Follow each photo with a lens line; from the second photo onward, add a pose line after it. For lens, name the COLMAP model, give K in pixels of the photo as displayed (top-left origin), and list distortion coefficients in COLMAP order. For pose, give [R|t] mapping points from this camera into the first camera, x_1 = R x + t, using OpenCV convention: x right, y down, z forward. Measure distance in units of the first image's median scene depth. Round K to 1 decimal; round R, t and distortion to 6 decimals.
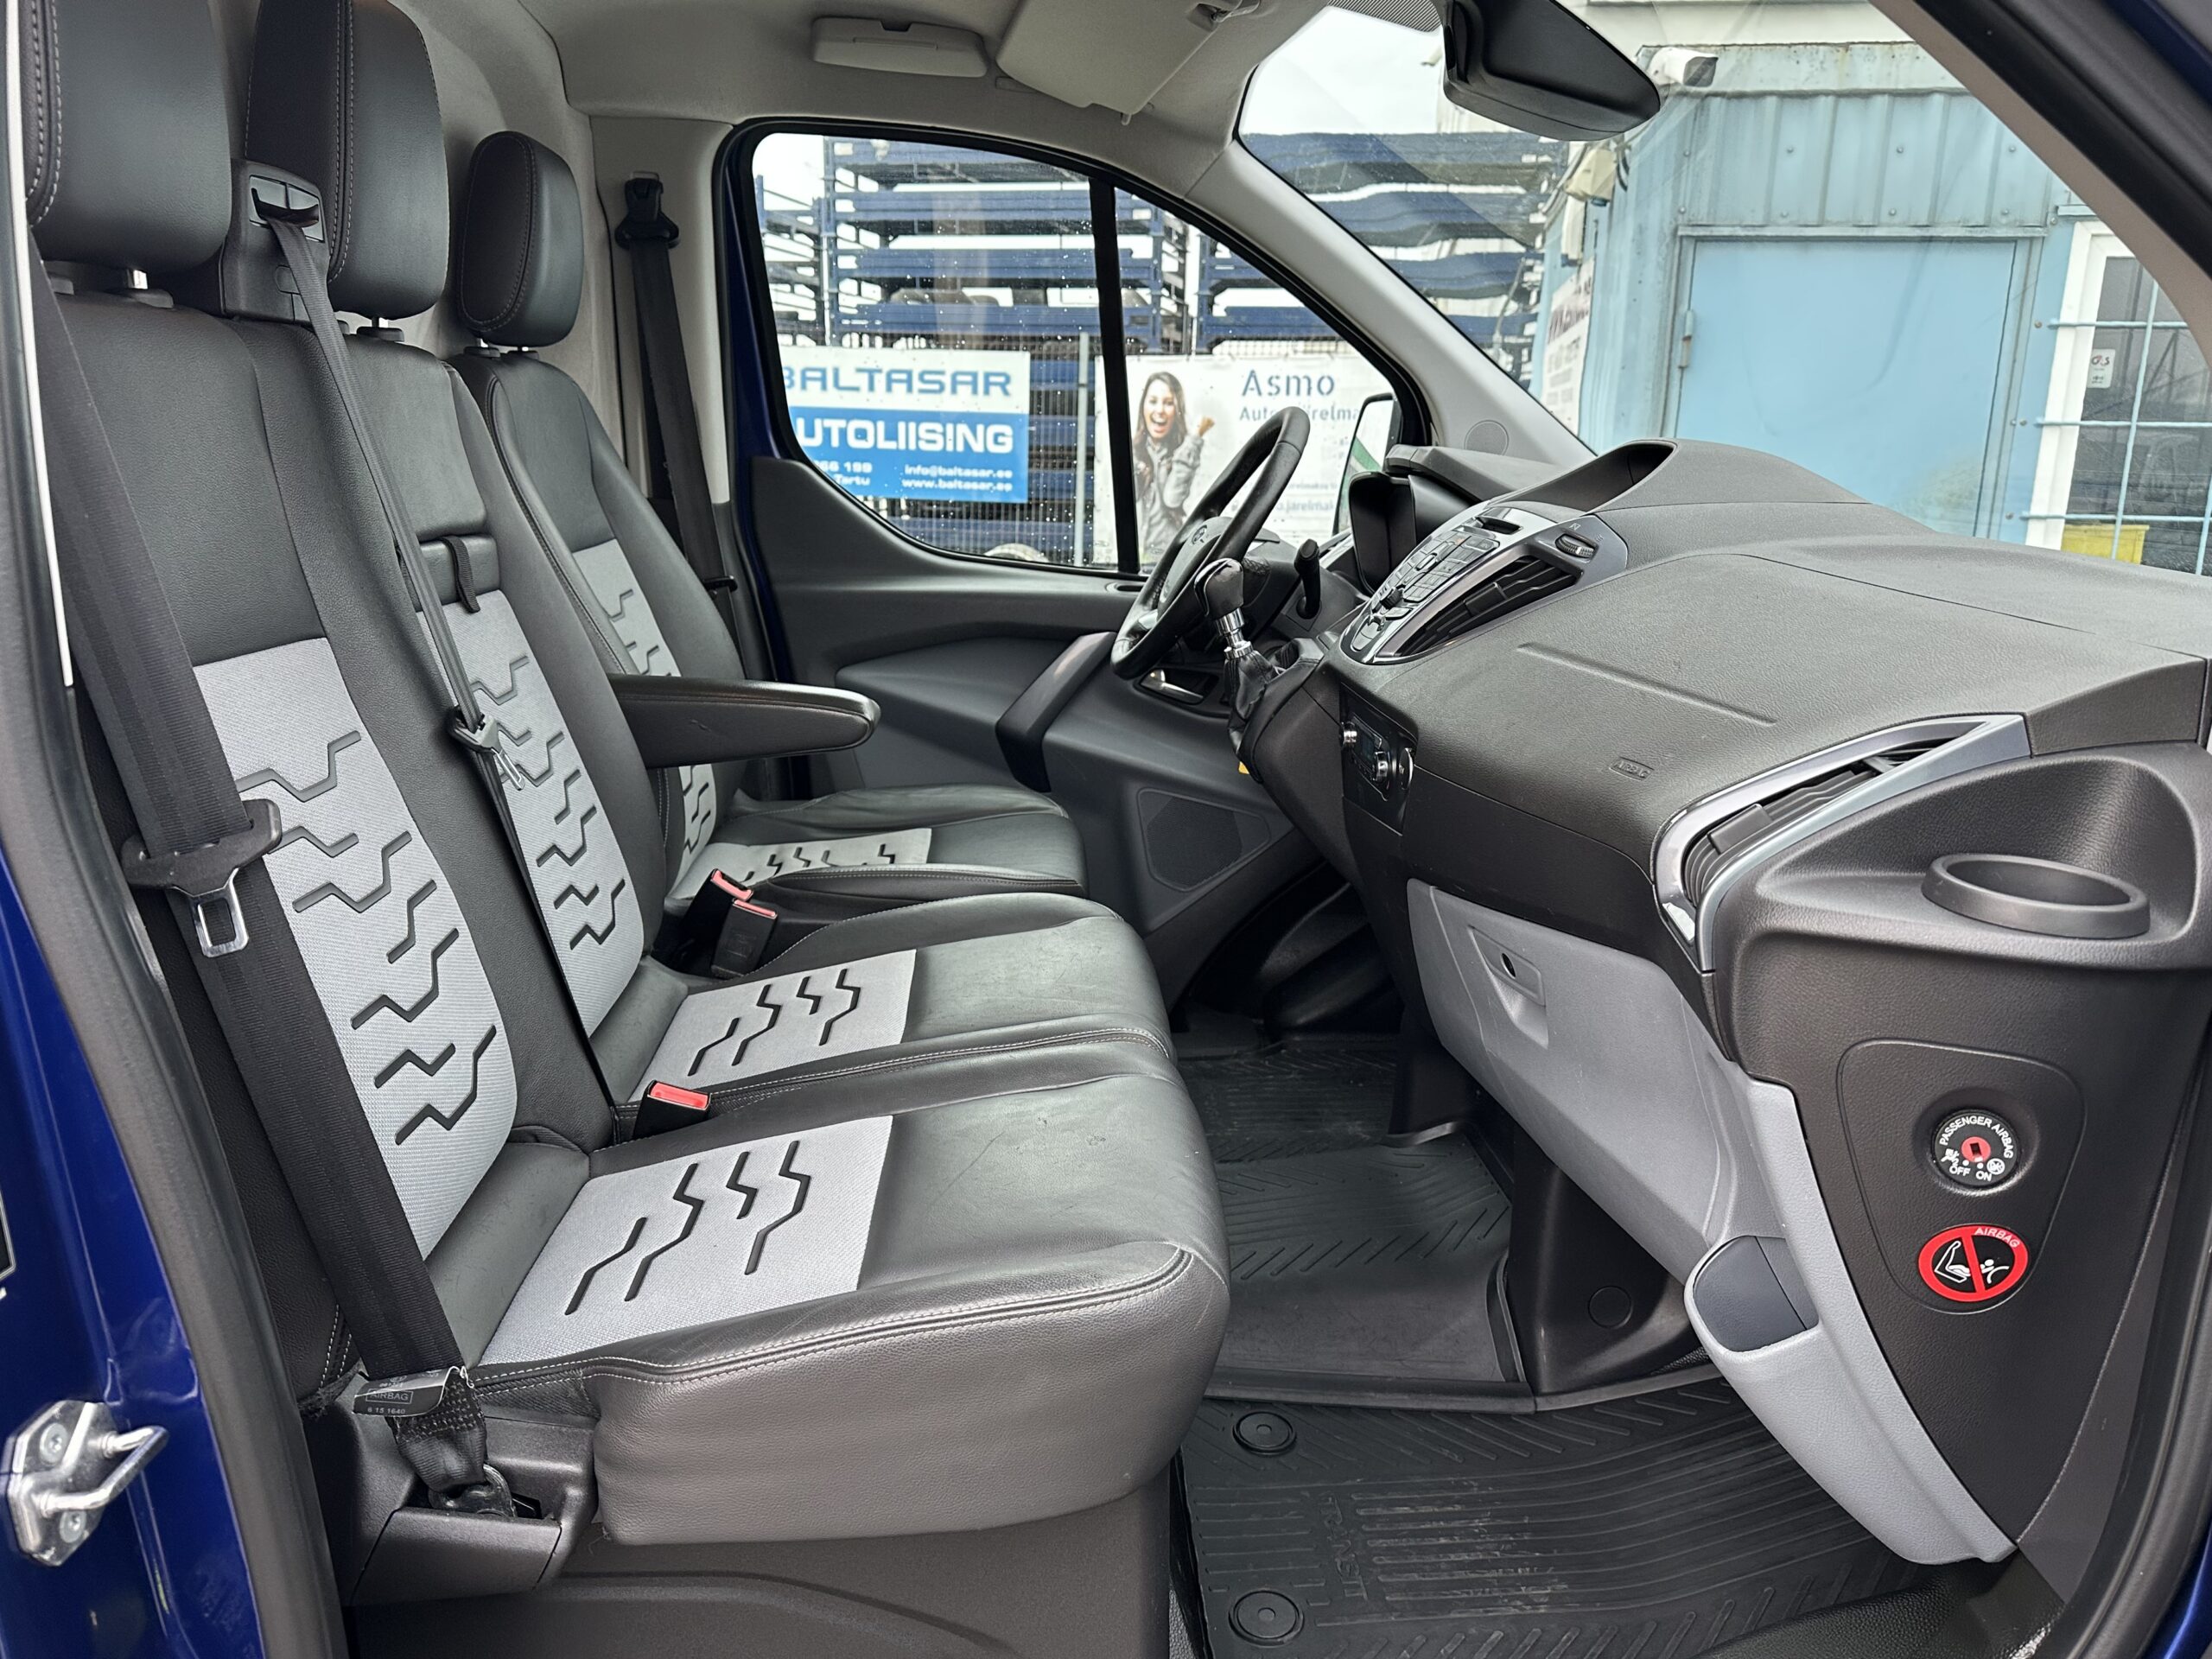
lens RADIAL K [[1653.7, 0, 1108.9], [0, 1653.7, 867.7], [0, 0, 1]] dist [0.064946, -0.096853]
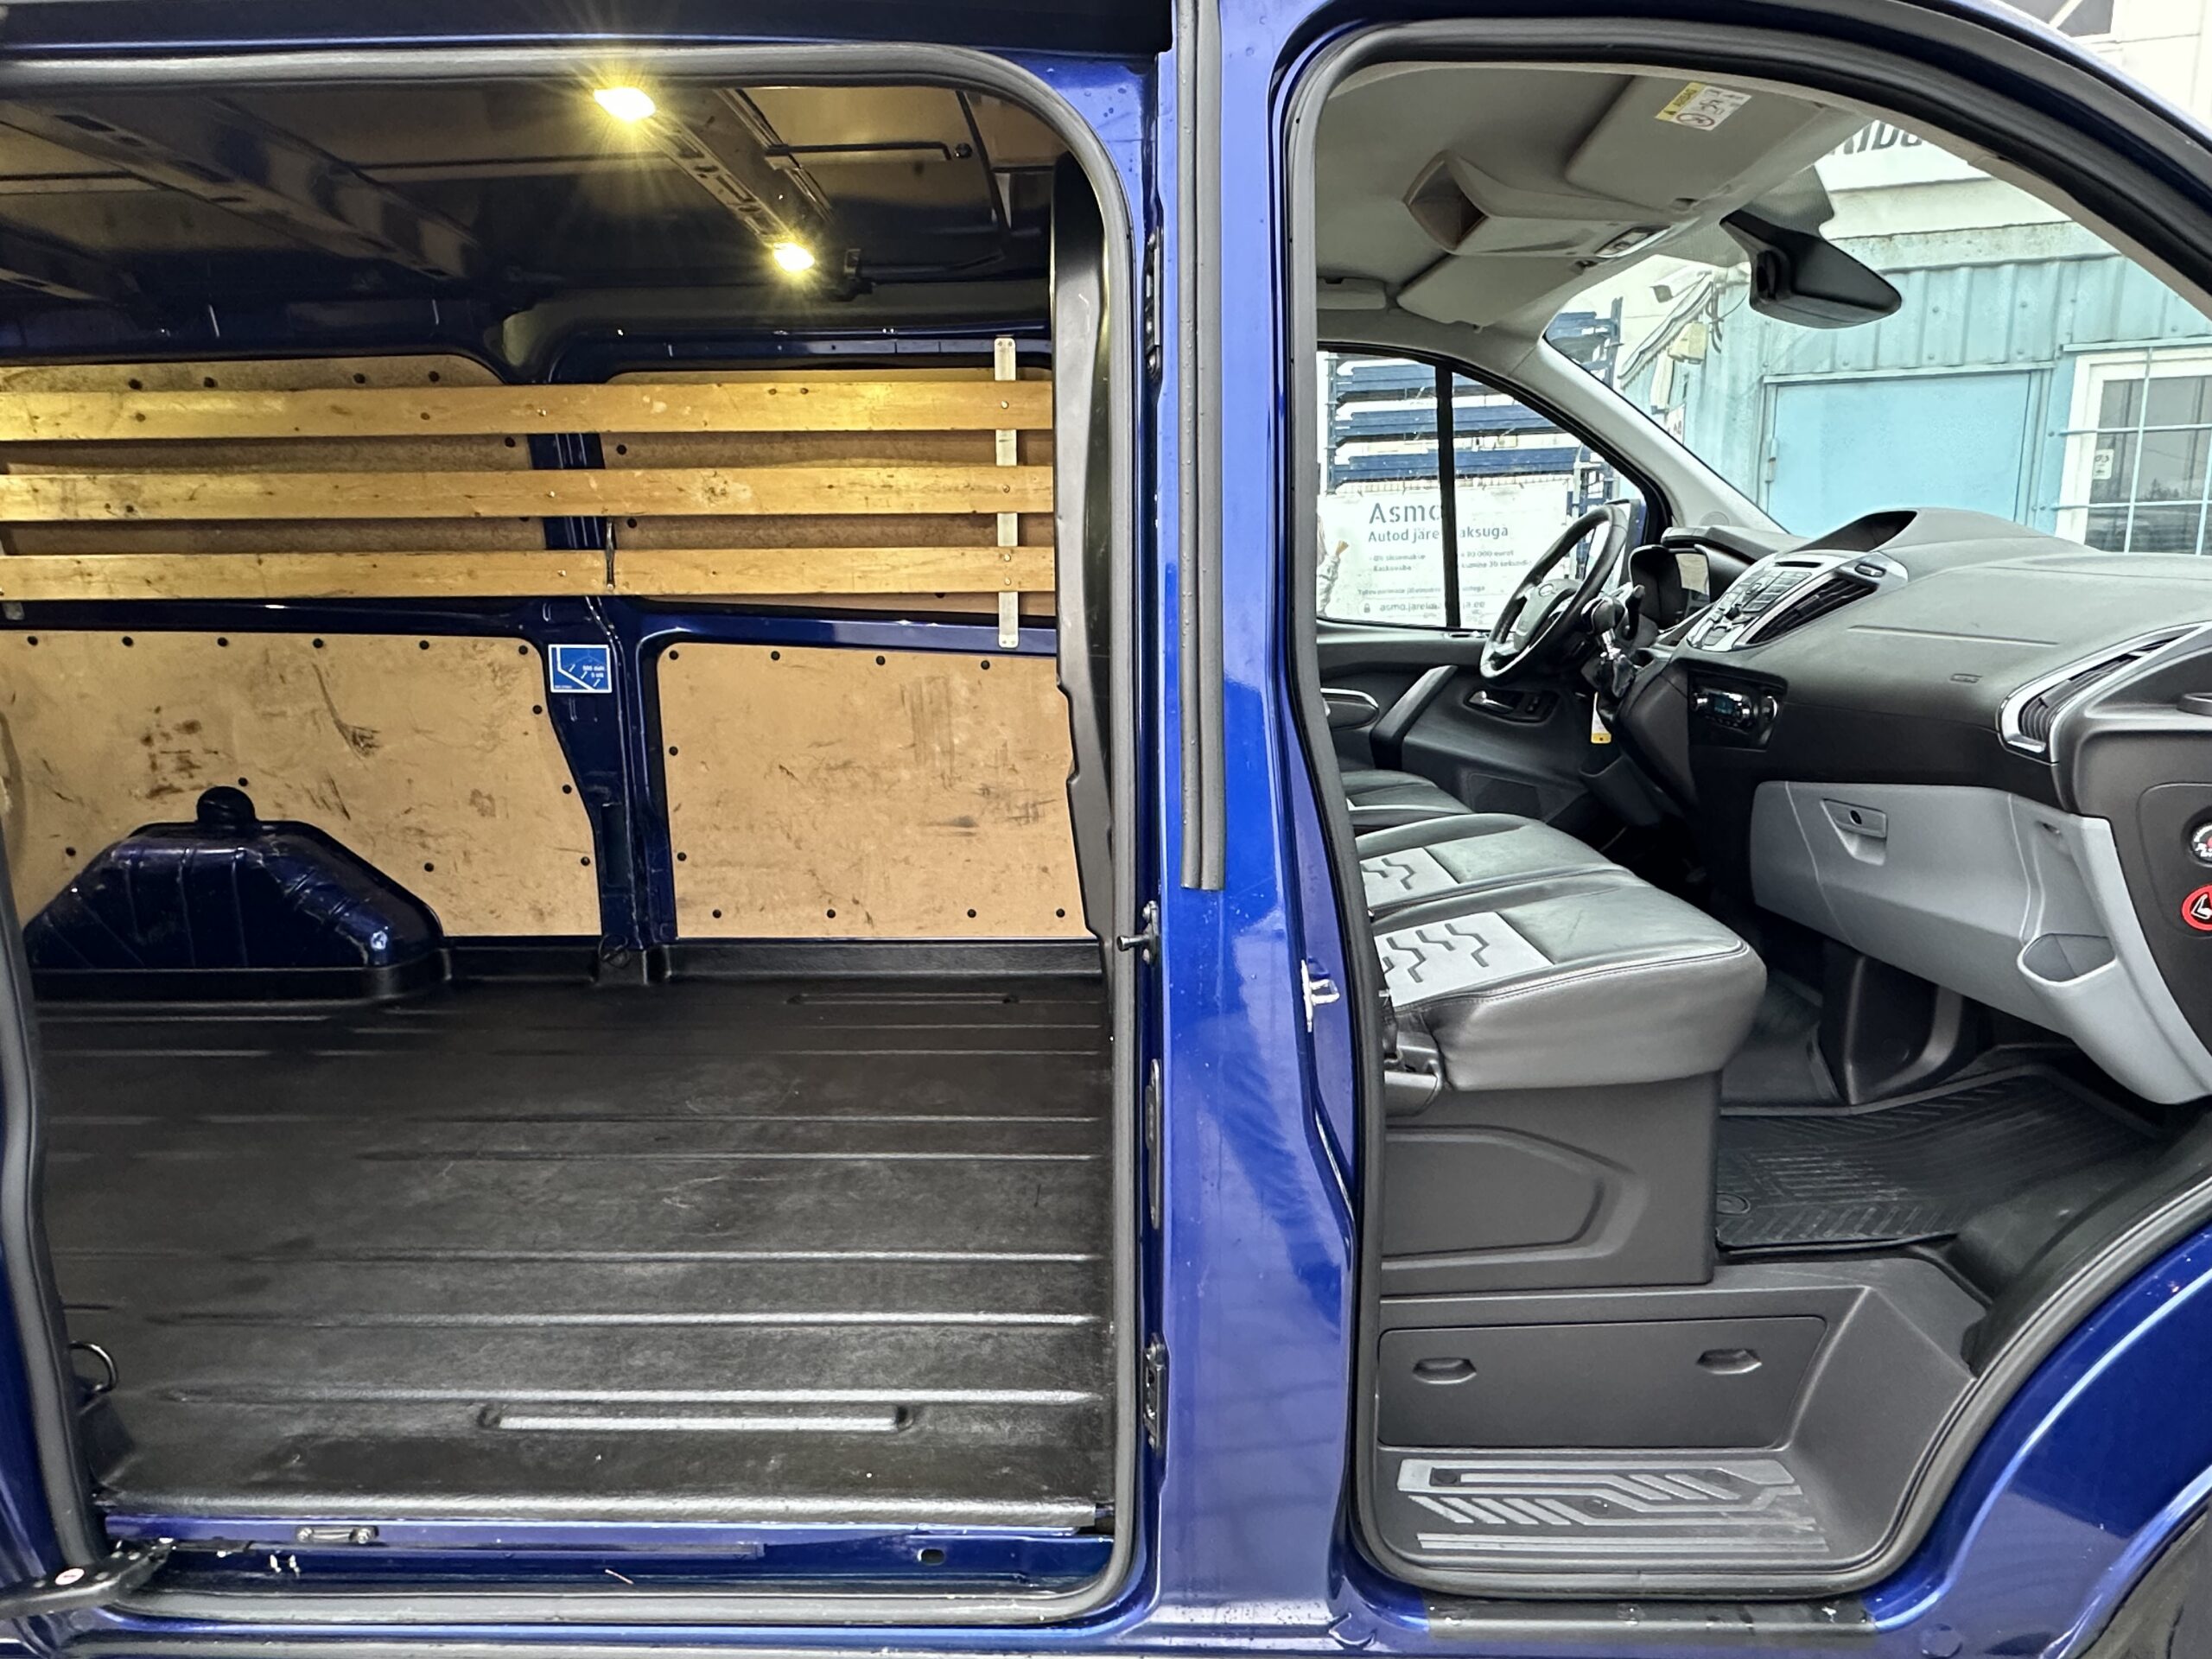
lens RADIAL K [[1346.9, 0, 1106.3], [0, 1346.9, 869.1], [0, 0, 1]] dist [-0.010456, 0.000194]
pose [[0.995735, -0.029116, -0.087539, -0.293110], [0.026068, 0.999020, -0.035765, 0.104997], [0.088495, 0.033330, 0.995519, -0.304556]]
